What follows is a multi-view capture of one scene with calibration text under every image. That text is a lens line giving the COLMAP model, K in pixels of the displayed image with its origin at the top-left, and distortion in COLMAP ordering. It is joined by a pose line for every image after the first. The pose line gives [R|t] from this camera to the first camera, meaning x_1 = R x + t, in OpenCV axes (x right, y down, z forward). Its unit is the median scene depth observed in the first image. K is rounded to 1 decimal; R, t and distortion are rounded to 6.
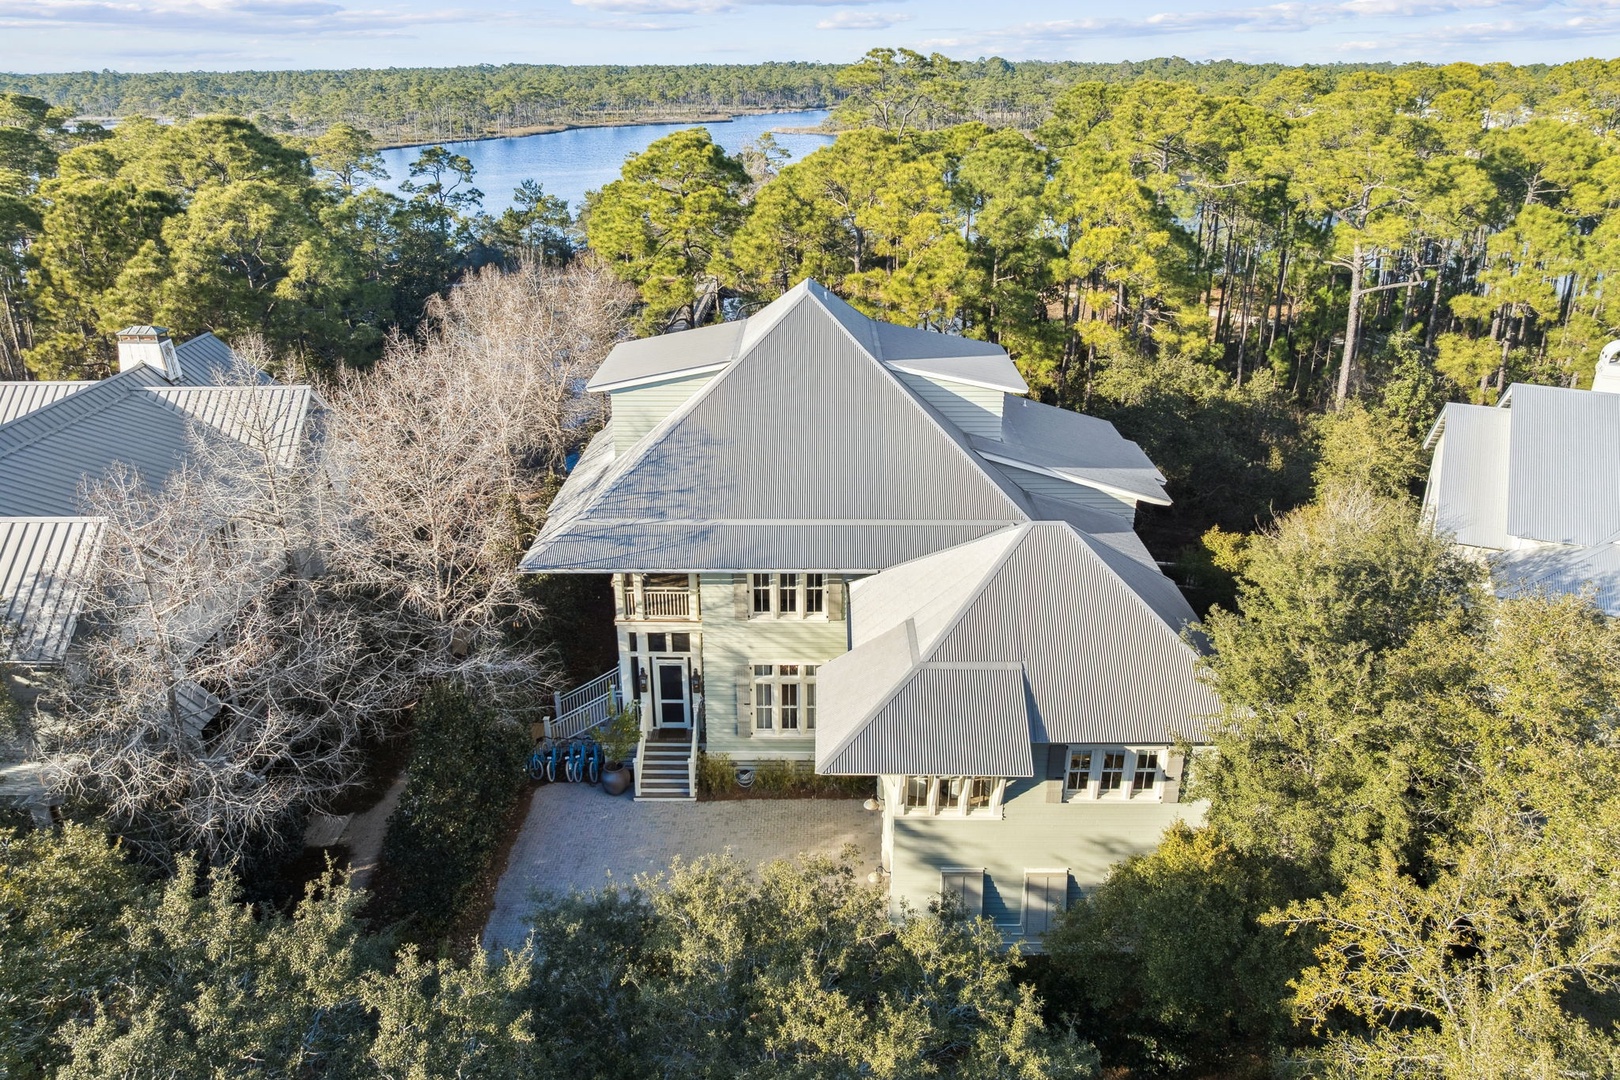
lens RADIAL K [[1190.7, 0, 803.0], [0, 1190.7, 537.6], [0, 0, 1]] dist [-0.028998, -0.006241]
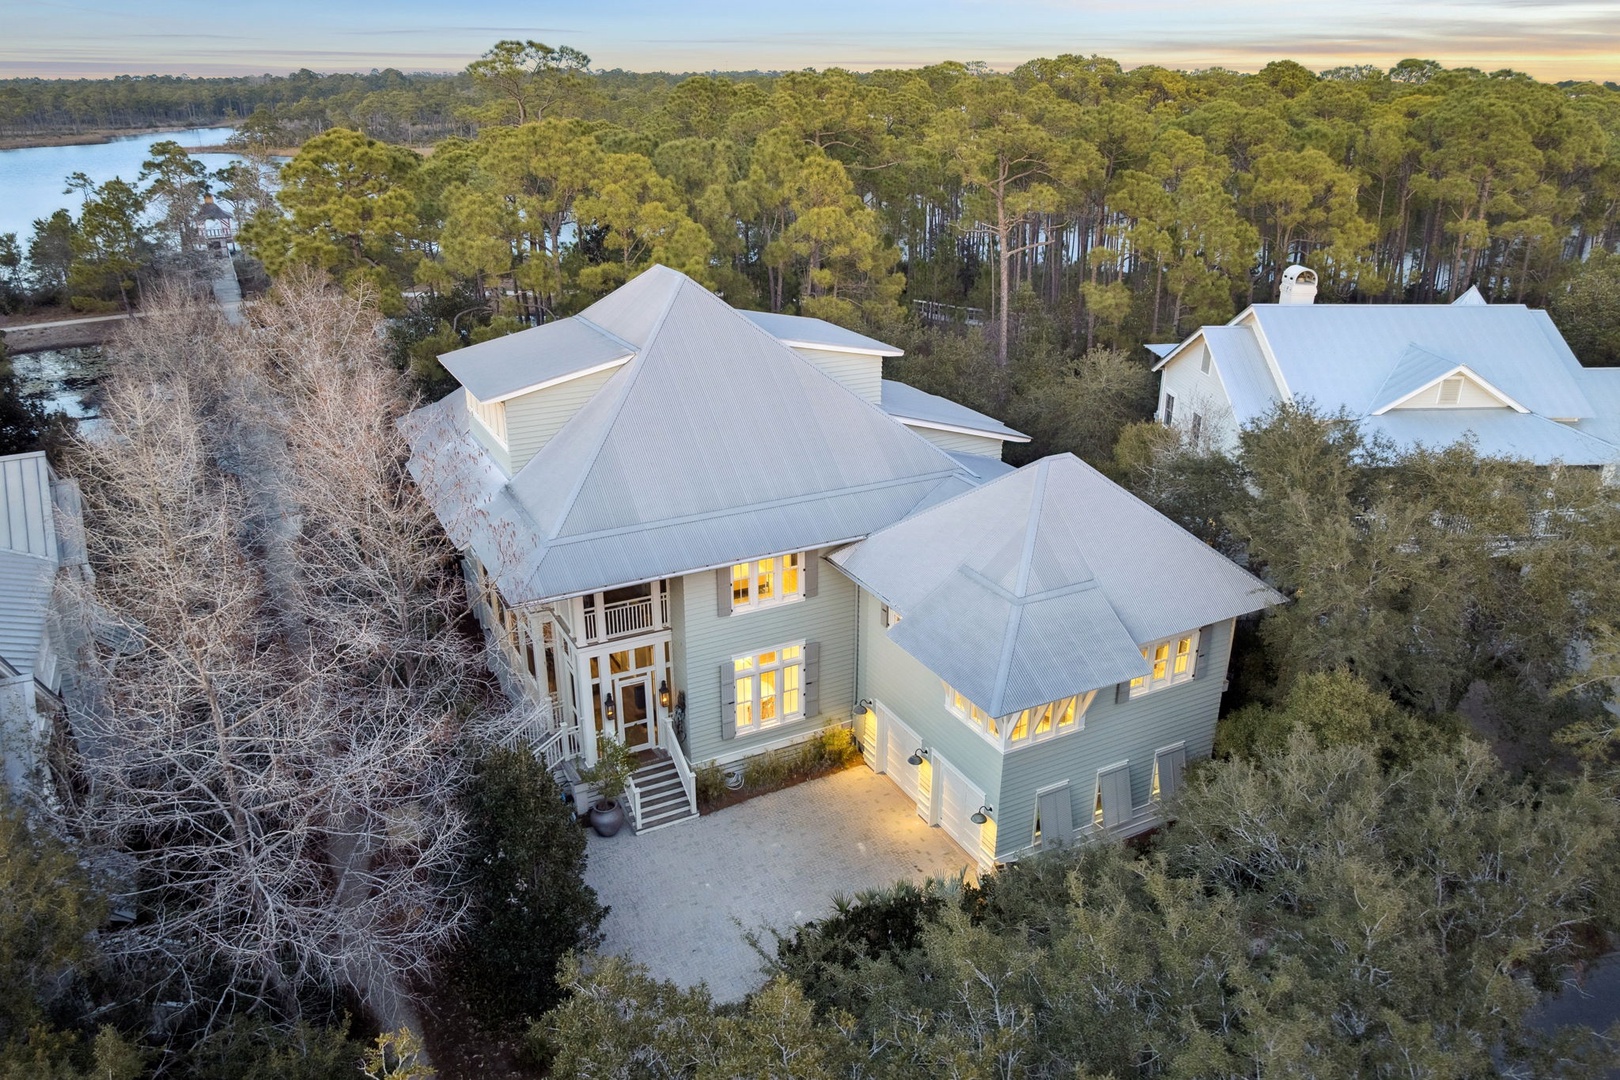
lens RADIAL K [[1192.1, 0, 810.0], [0, 1192.1, 540.0], [0, 0, 1]] dist [-0.033760, 0.006981]
pose [[0.874568, -0.172418, 0.453215, -0.376553], [0.176598, 0.983714, 0.033456, -0.009589], [-0.451602, 0.050777, 0.890773, 0.101241]]
